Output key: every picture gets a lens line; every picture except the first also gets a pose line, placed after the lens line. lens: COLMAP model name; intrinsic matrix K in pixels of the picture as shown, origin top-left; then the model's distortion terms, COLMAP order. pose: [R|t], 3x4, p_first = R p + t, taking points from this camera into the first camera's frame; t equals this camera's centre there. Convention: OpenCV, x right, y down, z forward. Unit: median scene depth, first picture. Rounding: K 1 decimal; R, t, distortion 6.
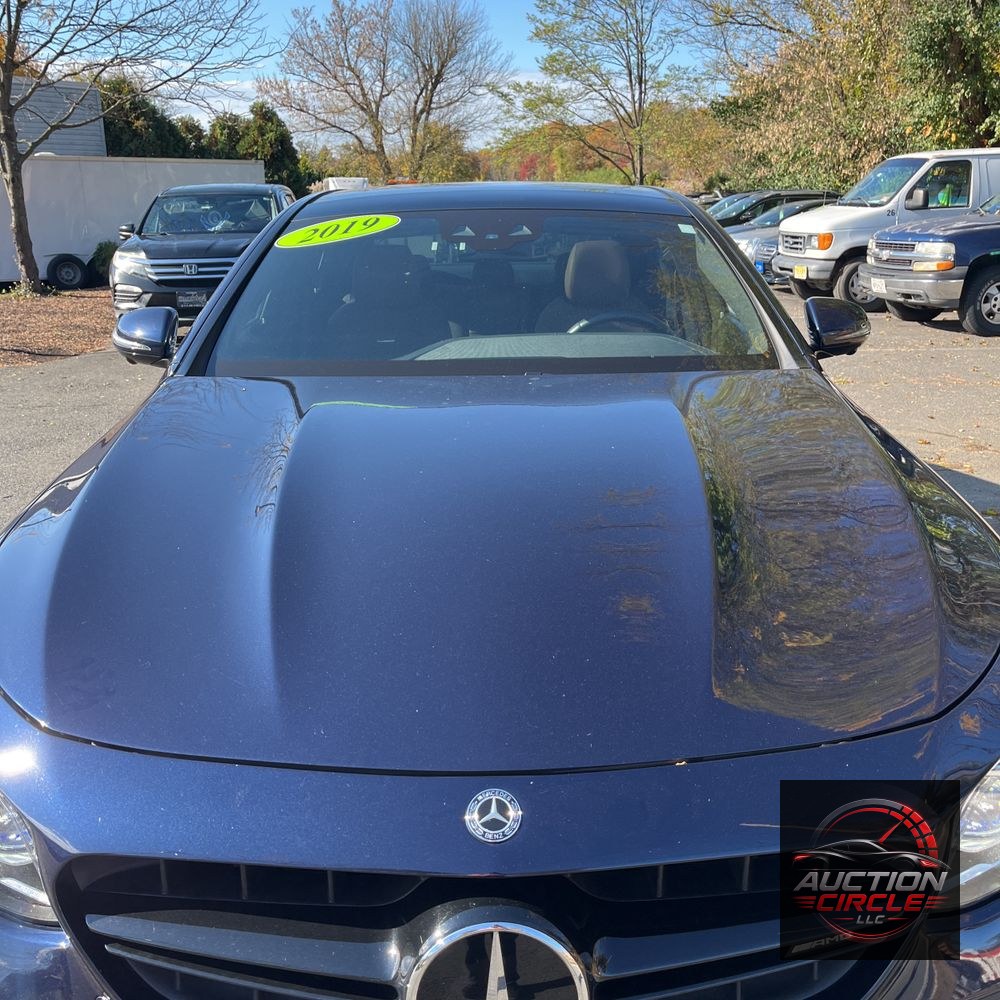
lens RADIAL K [[990.1, 0, 519.5], [0, 990.1, 528.1], [0, 0, 1]] dist [0.055764, -0.051809]
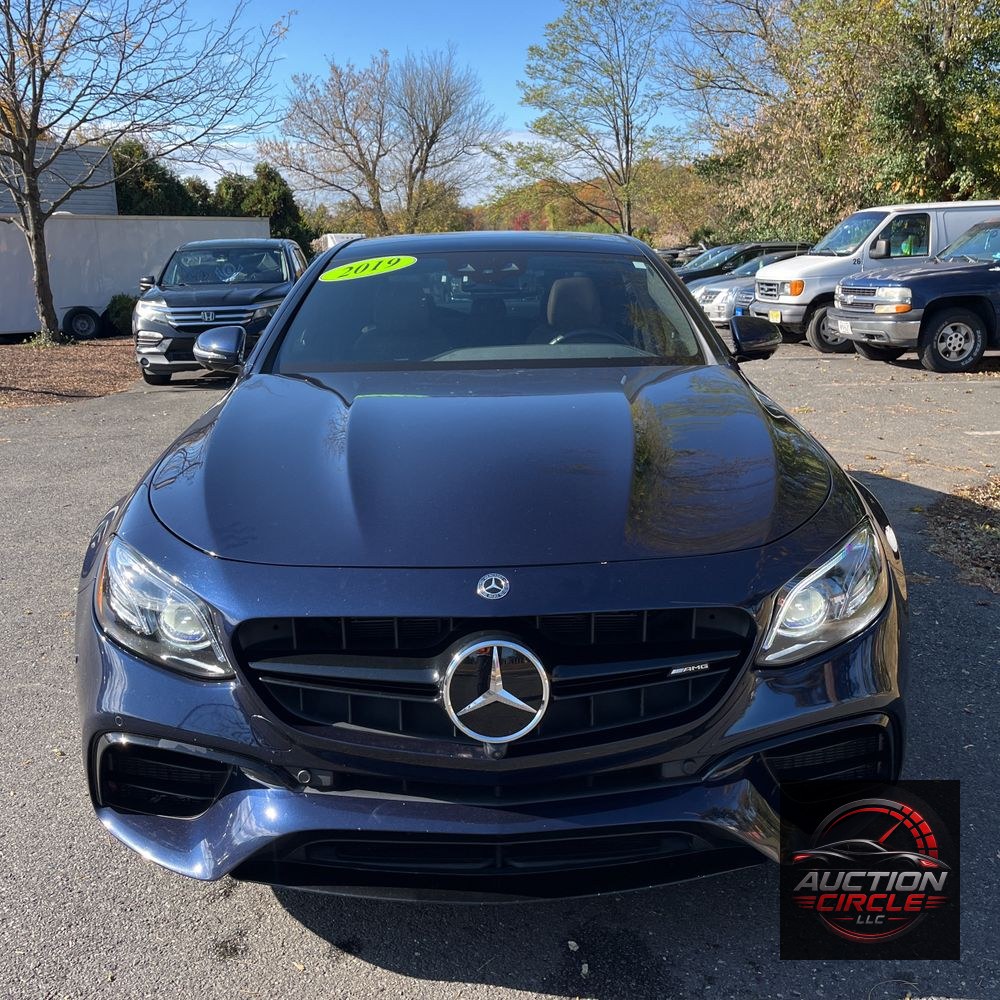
lens RADIAL K [[996.3, 0, 525.1], [0, 996.3, 530.0], [0, 0, 1]] dist [0.032831, -0.002969]
pose [[0.999910, -0.009463, 0.009471, 0.000812], [0.009918, 0.998741, -0.049176, 0.016354], [-0.008994, 0.049266, 0.998745, -0.042756]]
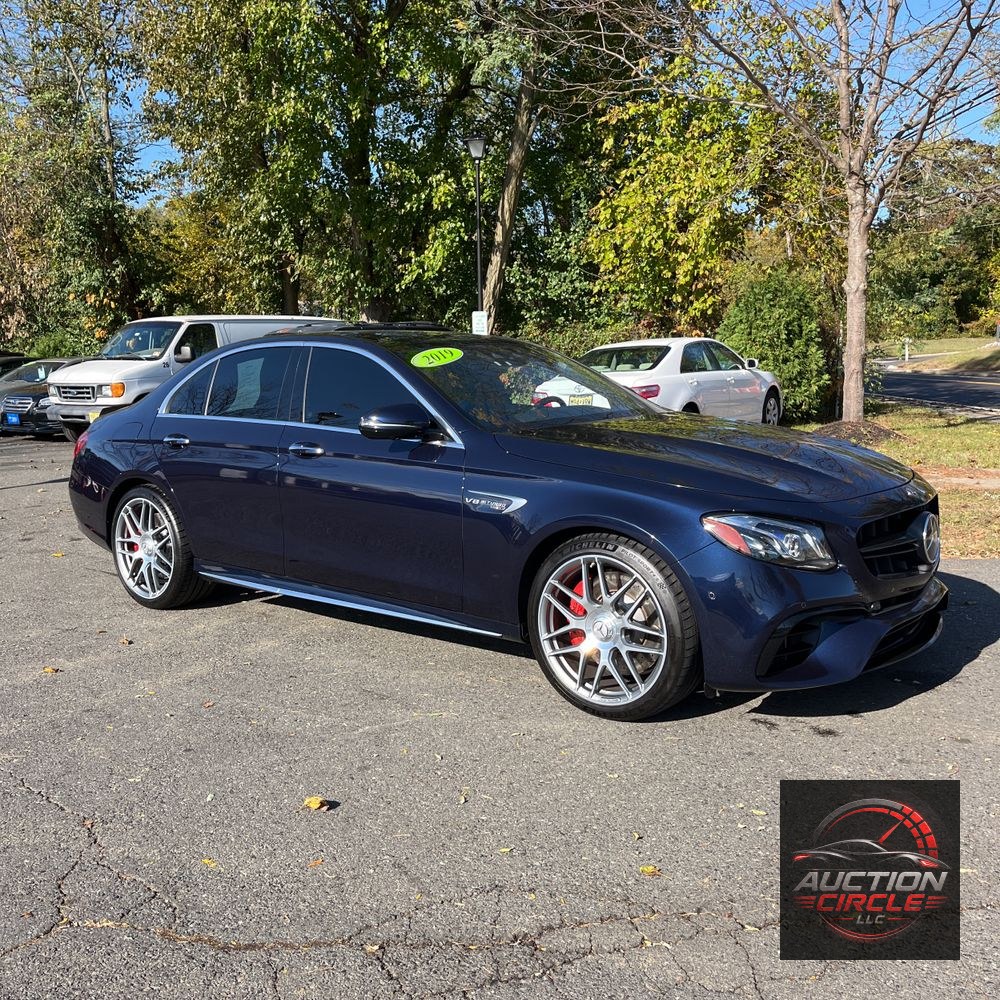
lens RADIAL K [[990.1, 0, 519.5], [0, 990.1, 528.1], [0, 0, 1]] dist [0.055764, -0.051809]
pose [[0.620167, -0.146665, 0.770637, -0.216791], [0.261476, 0.964838, -0.026798, 0.008276], [-0.739610, 0.218123, 0.636710, -0.012537]]
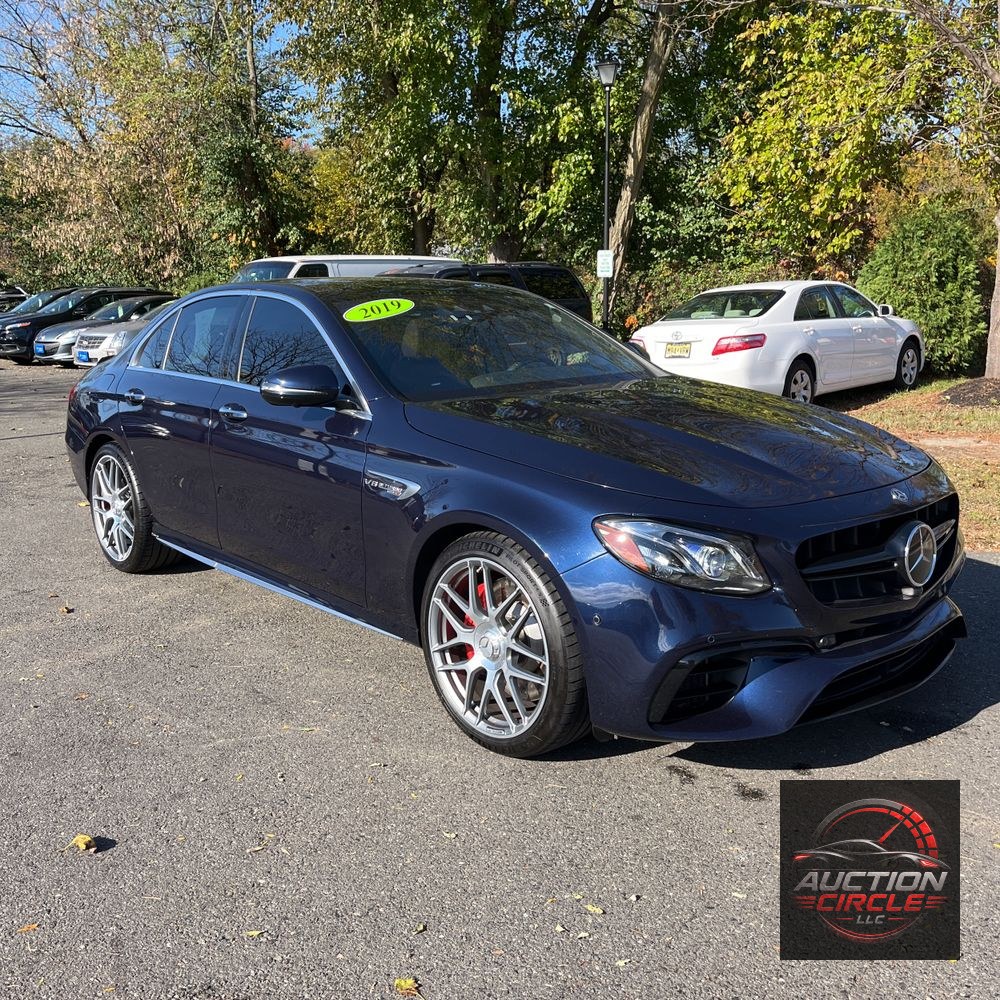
lens RADIAL K [[994.7, 0, 520.1], [0, 994.7, 527.5], [0, 0, 1]] dist [0.036326, -0.009358]
pose [[0.743859, -0.159256, 0.649085, -0.156673], [0.218161, 0.975855, -0.010583, 0.010383], [-0.631728, 0.149477, 0.760642, -0.026615]]
